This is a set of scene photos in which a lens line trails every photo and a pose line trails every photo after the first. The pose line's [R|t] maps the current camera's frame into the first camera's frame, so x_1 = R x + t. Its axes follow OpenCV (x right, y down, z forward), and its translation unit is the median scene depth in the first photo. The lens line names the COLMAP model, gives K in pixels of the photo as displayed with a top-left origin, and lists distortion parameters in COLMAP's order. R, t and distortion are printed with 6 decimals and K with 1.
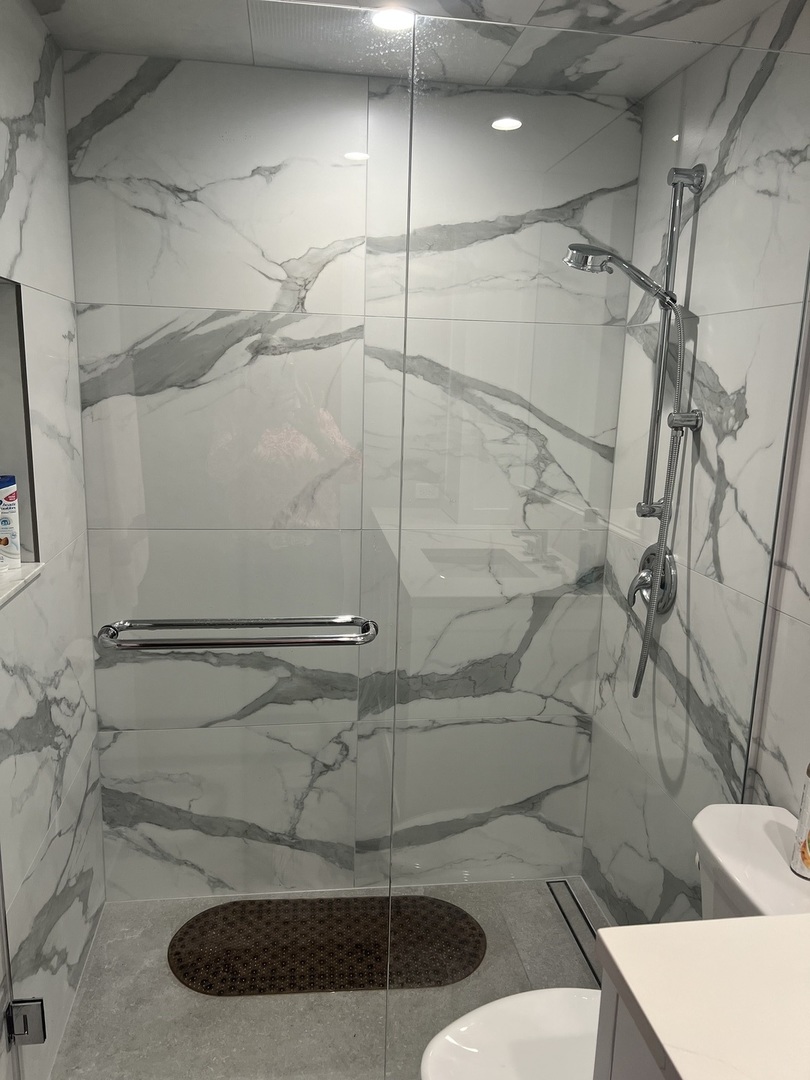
lens RADIAL K [[815.4, 0, 408.8], [0, 815.4, 549.7], [0, 0, 1]] dist [0.057350, -0.068169]
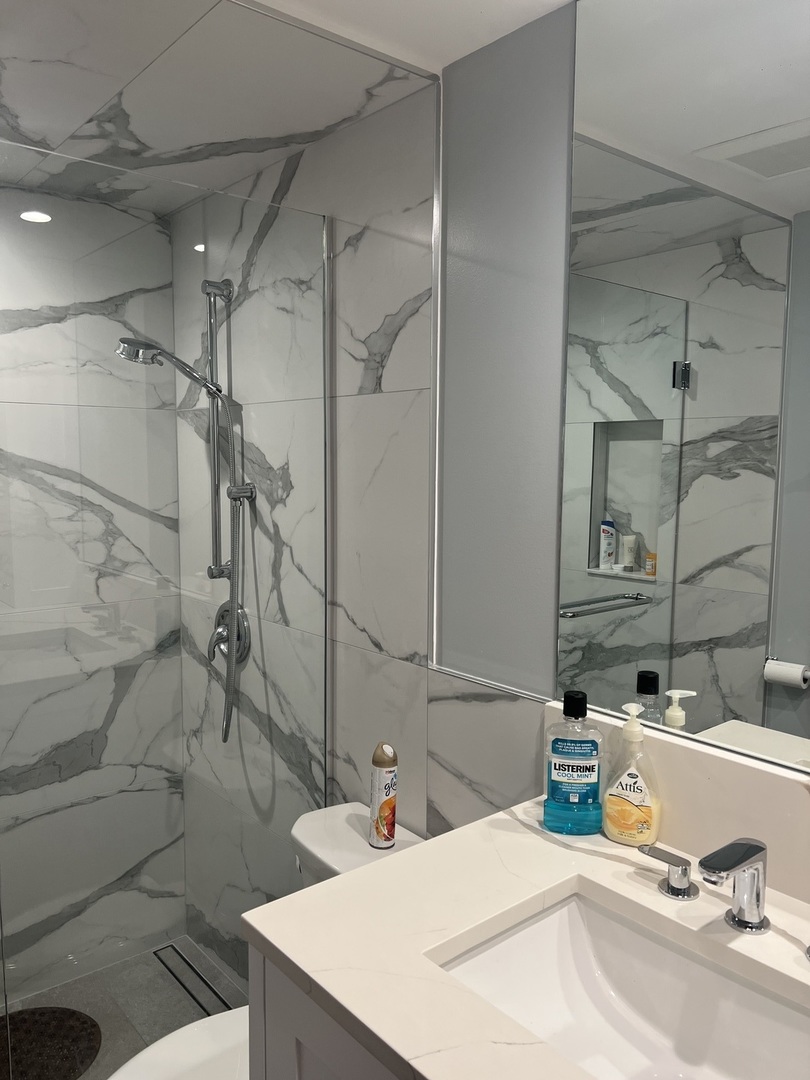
lens RADIAL K [[813.2, 0, 409.4], [0, 813.2, 544.2], [0, 0, 1]] dist [0.094881, -0.177128]
pose [[0.851146, -0.079098, 0.518936, -0.065041], [0.126454, 0.990365, -0.056451, 0.010635], [-0.509471, 0.113669, 0.852947, -0.096328]]
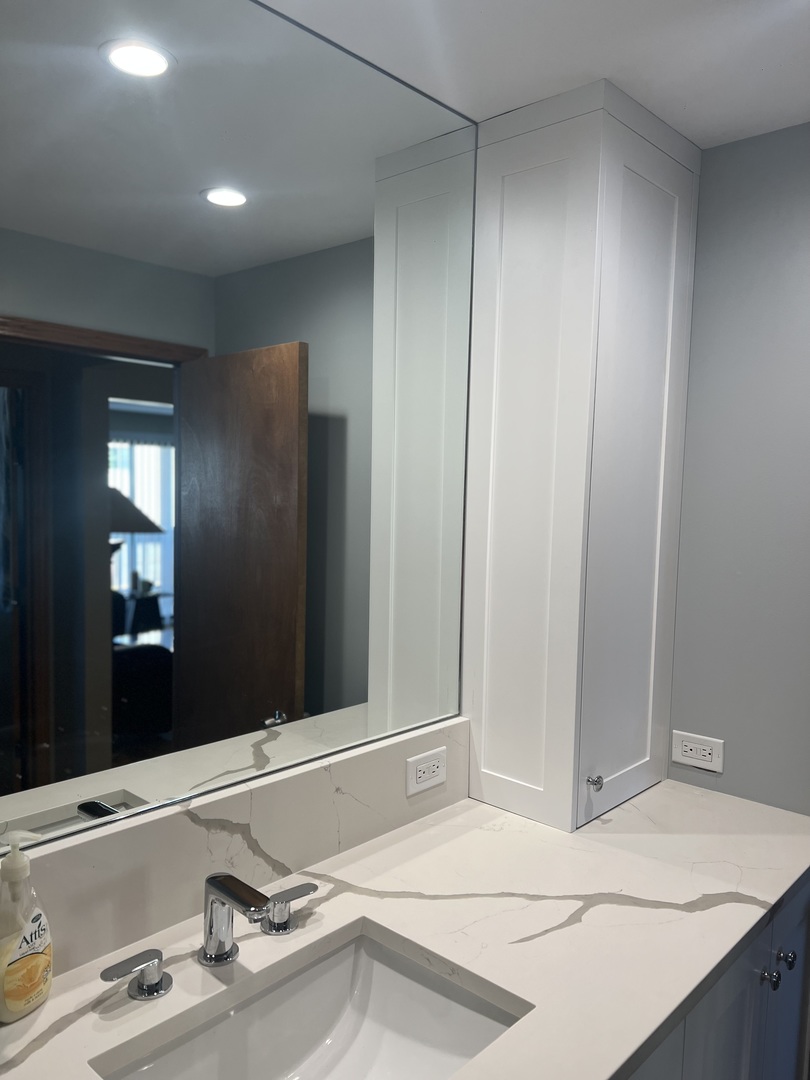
lens RADIAL K [[815.4, 0, 408.8], [0, 815.4, 549.7], [0, 0, 1]] dist [0.057350, -0.068169]
pose [[-0.627025, -0.106769, 0.771648, -0.101833], [0.118066, 0.966095, 0.229612, -0.128416], [-0.770000, 0.235077, -0.593159, 0.453042]]
